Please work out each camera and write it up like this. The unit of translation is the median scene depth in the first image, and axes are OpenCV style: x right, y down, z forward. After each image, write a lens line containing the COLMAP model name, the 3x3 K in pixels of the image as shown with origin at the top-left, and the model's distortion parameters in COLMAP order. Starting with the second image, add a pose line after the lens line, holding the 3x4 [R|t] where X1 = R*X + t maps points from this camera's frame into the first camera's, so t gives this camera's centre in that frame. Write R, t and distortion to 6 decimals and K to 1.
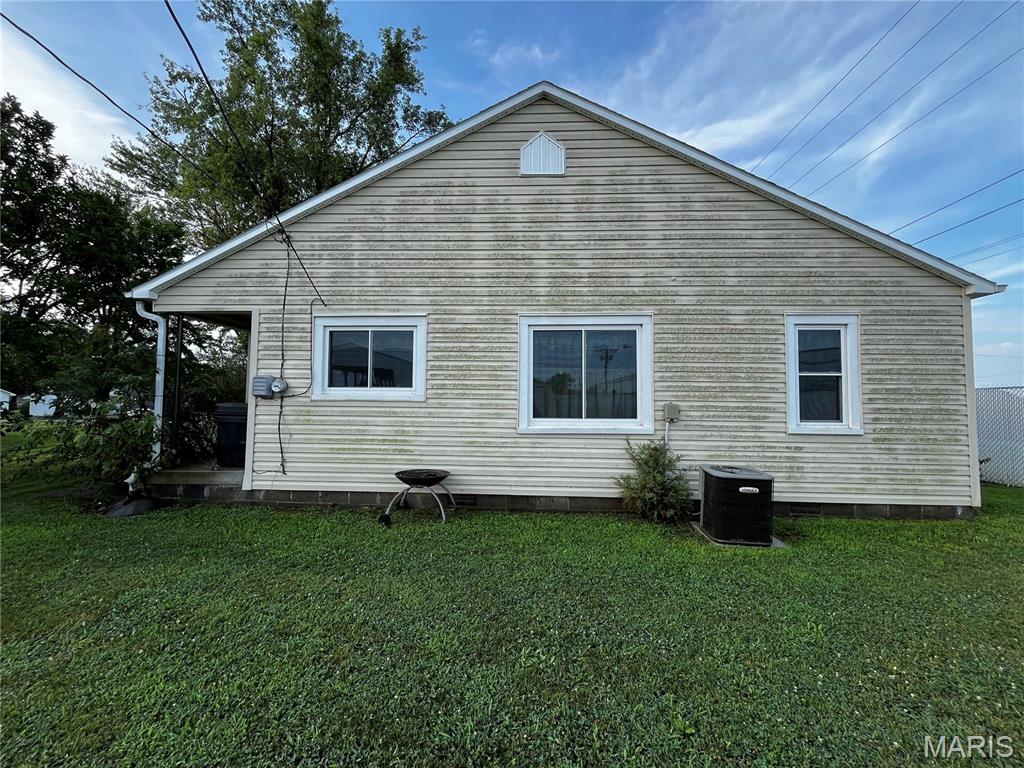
lens RADIAL K [[410.8, 0, 508.9], [0, 410.8, 381.2], [0, 0, 1]] dist [0.000664, 0.000014]
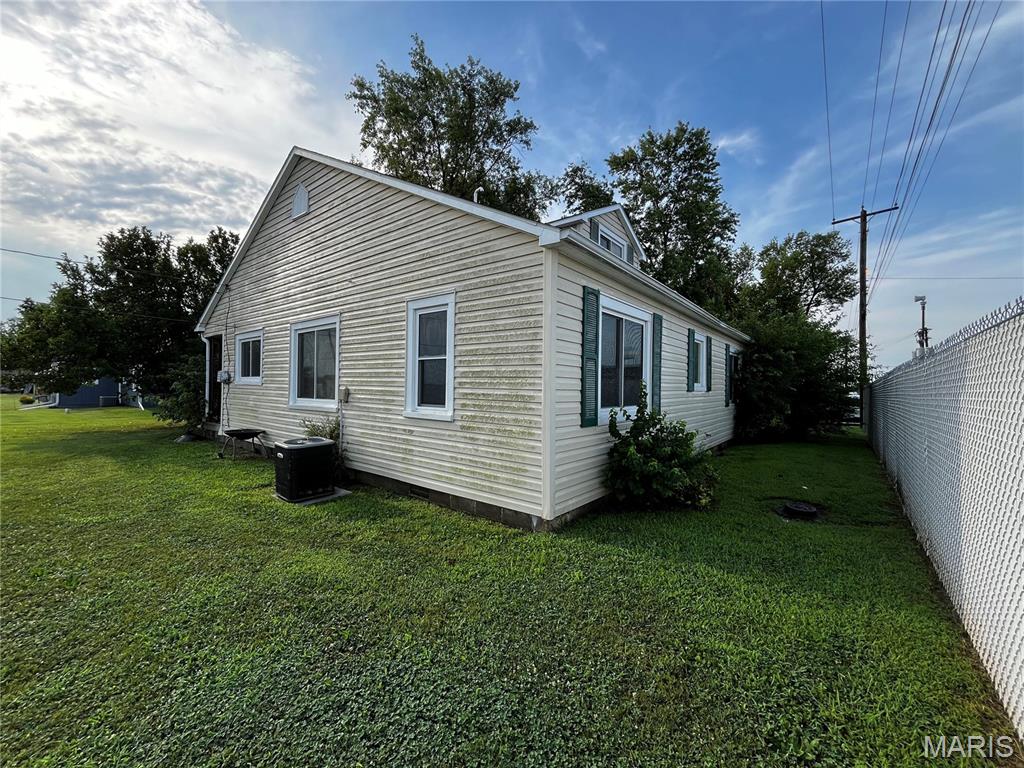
lens RADIAL K [[410.8, 0, 512.4], [0, 410.8, 384.7], [0, 0, 1]] dist [0.000664, 0.000014]
pose [[0.808700, 0.000577, -0.588221, 1.503509], [0.017760, 0.999520, 0.025398, 0.025221], [0.587953, -0.030986, 0.808301, 0.323546]]
